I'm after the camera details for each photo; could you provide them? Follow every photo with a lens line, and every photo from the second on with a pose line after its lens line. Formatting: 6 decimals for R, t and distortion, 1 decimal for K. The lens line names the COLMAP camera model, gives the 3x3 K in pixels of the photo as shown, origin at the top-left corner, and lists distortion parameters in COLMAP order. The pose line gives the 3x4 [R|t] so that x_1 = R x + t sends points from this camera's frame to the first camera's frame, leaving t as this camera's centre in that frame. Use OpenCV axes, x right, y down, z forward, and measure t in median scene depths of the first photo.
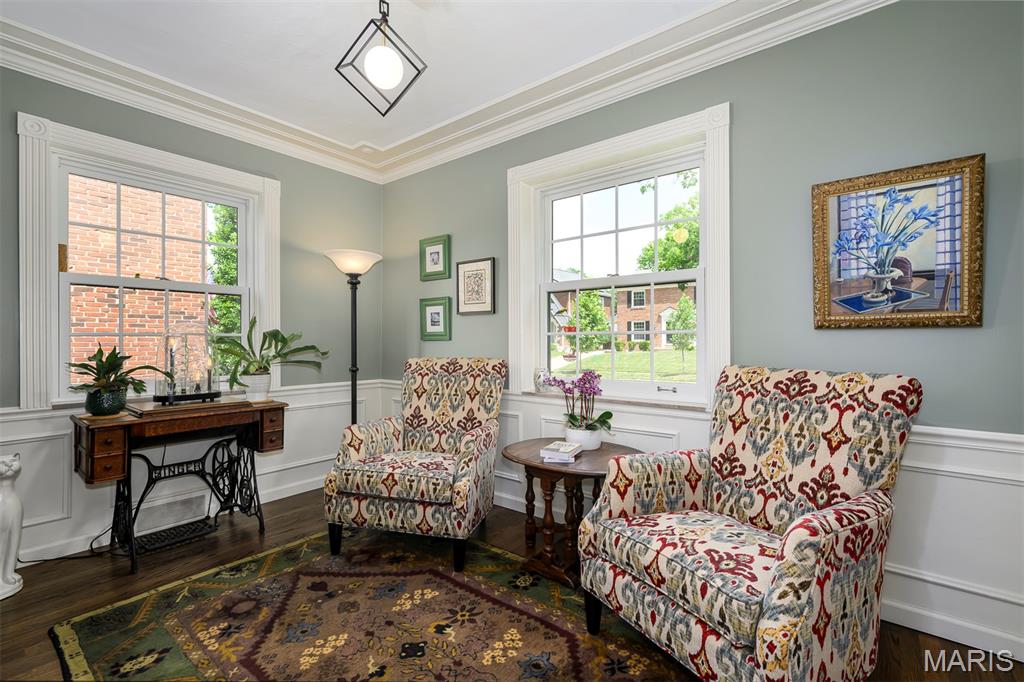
lens RADIAL K [[452.6, 0, 526.7], [0, 452.6, 338.1], [0, 0, 1]] dist [0.000018, -0.000348]
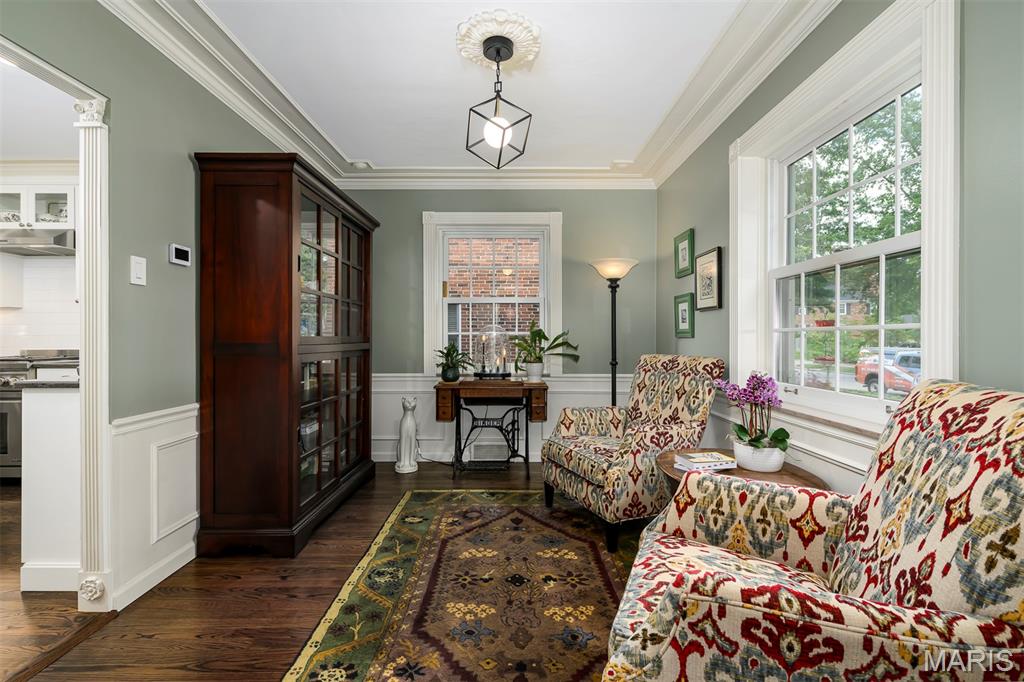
lens RADIAL K [[453.6, 0, 508.8], [0, 453.6, 338.8], [0, 0, 1]] dist [-0.000670, 0.000425]
pose [[0.618374, 0.004924, -0.785868, 0.542295], [0.001432, 0.999972, 0.007393, -0.000746], [0.785882, -0.005697, 0.618350, 0.143314]]
